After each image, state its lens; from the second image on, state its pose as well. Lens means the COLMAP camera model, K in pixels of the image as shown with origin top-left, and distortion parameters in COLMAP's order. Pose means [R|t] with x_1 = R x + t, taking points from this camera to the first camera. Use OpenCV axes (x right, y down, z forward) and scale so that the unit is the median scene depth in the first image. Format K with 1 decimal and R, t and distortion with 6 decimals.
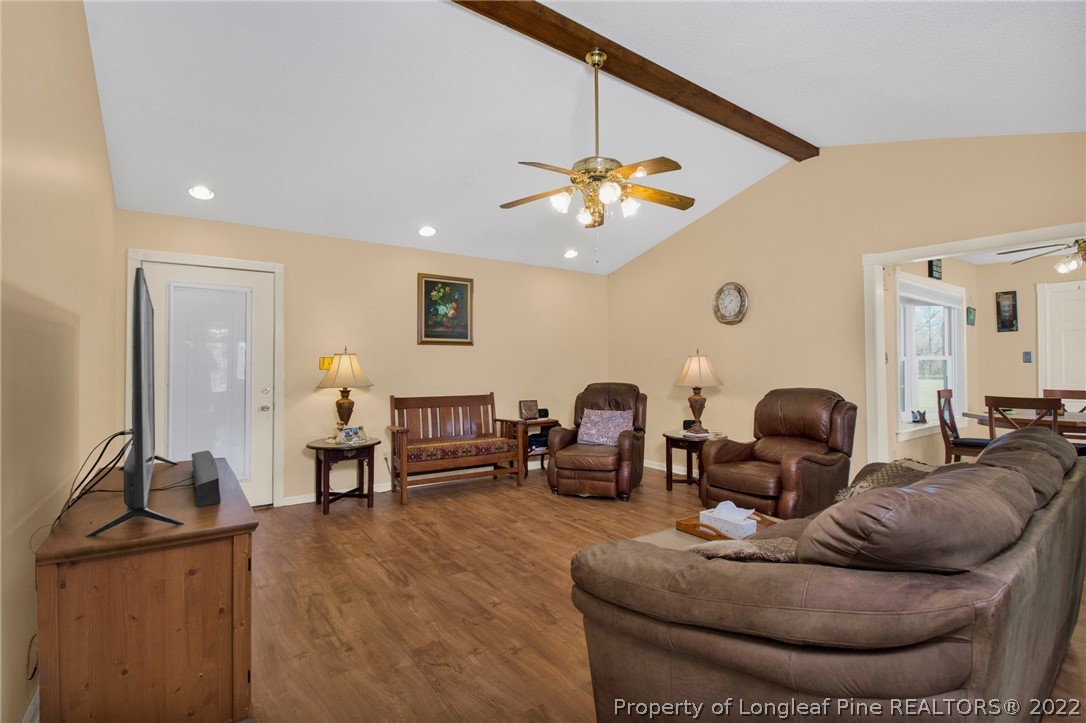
lens RADIAL K [[499.2, 0, 549.4], [0, 499.2, 363.1], [0, 0, 1]] dist [0.000628, 0.000003]
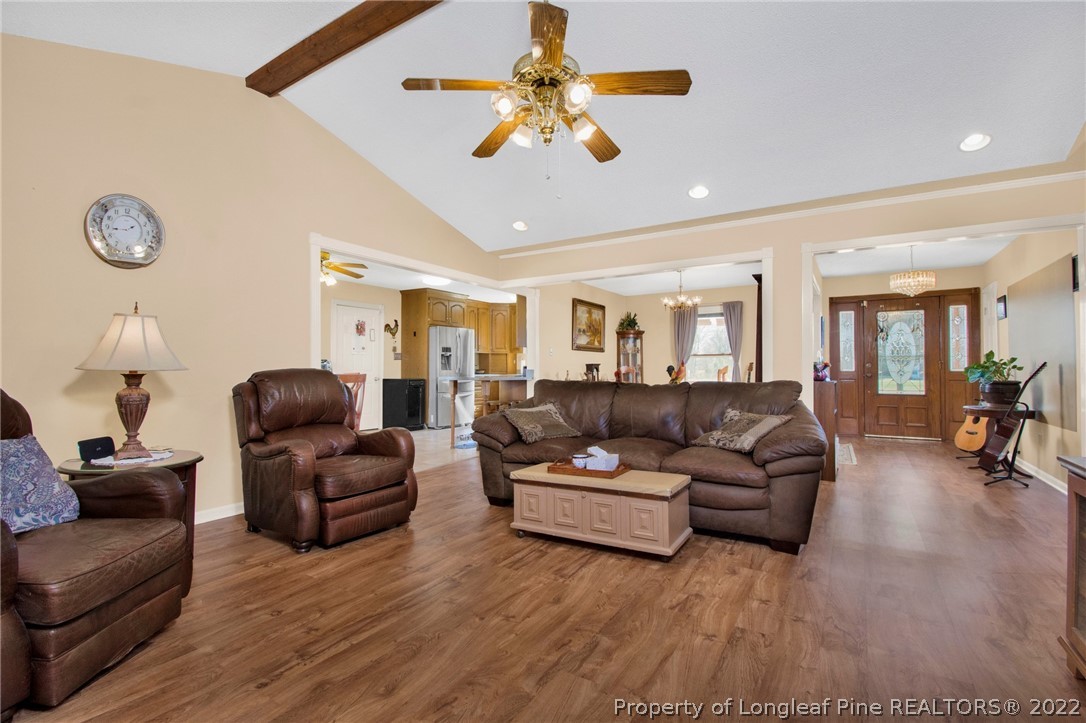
lens RADIAL K [[488.9, 0, 548.8], [0, 488.9, 361.5], [0, 0, 1]] dist [-0.000410, -0.000211]
pose [[-0.377801, 0.012153, 0.925807, -0.549720], [-0.007550, 0.999840, -0.016206, 0.060415], [-0.925856, -0.013112, -0.377648, 1.170547]]
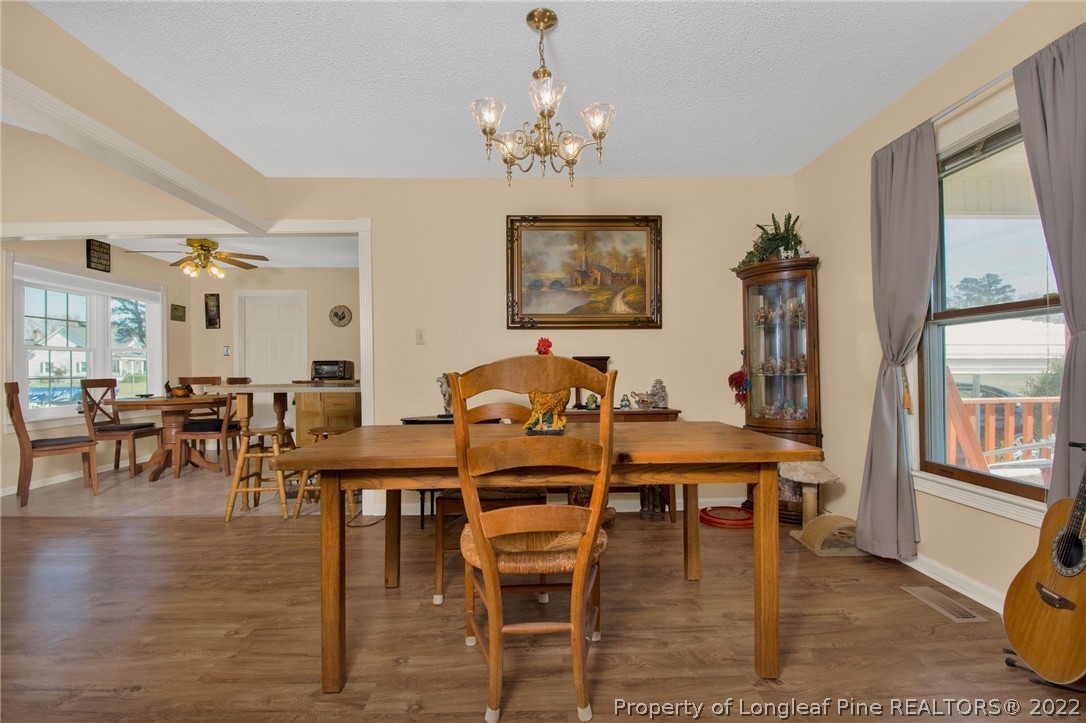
lens RADIAL K [[499.2, 0, 549.4], [0, 499.2, 363.1], [0, 0, 1]] dist [0.000628, 0.000003]
pose [[0.570782, -0.004030, 0.821092, 0.735965], [0.003989, 0.999990, 0.002135, 0.040332], [-0.821092, 0.002057, 0.570792, -0.561338]]
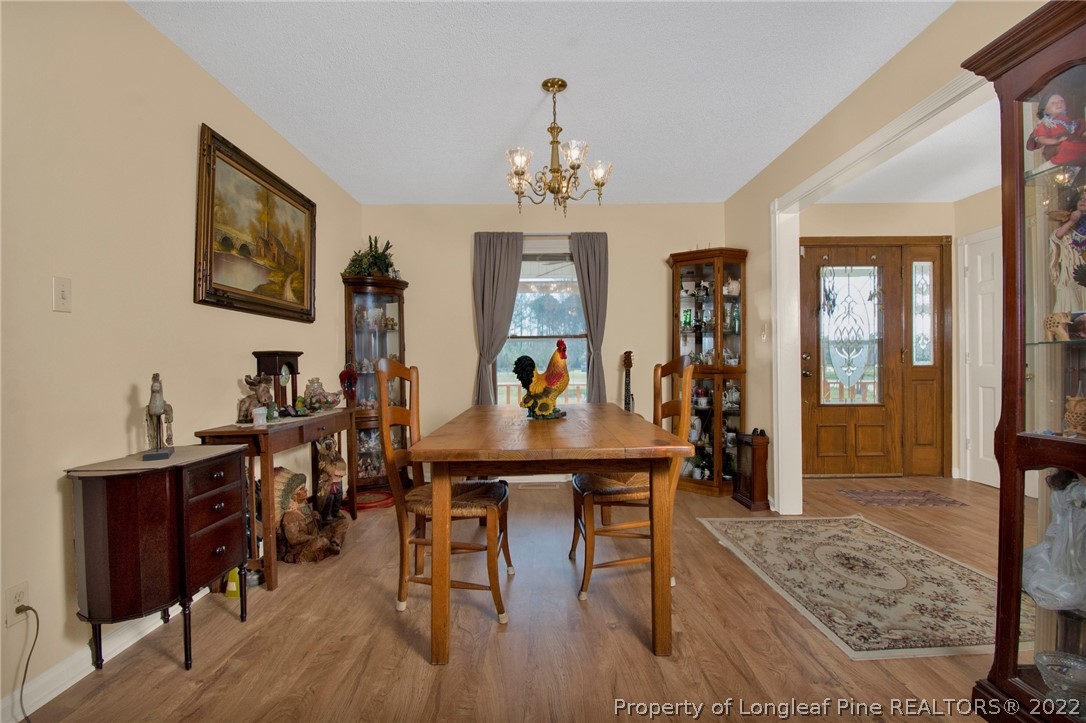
lens RADIAL K [[499.2, 0, 549.4], [0, 499.2, 363.1], [0, 0, 1]] dist [0.000628, 0.000003]
pose [[-0.813234, 0.000219, 0.581936, 0.789980], [-0.001881, 0.999994, -0.003004, 0.052479], [-0.581933, -0.003538, -0.813229, 0.448142]]
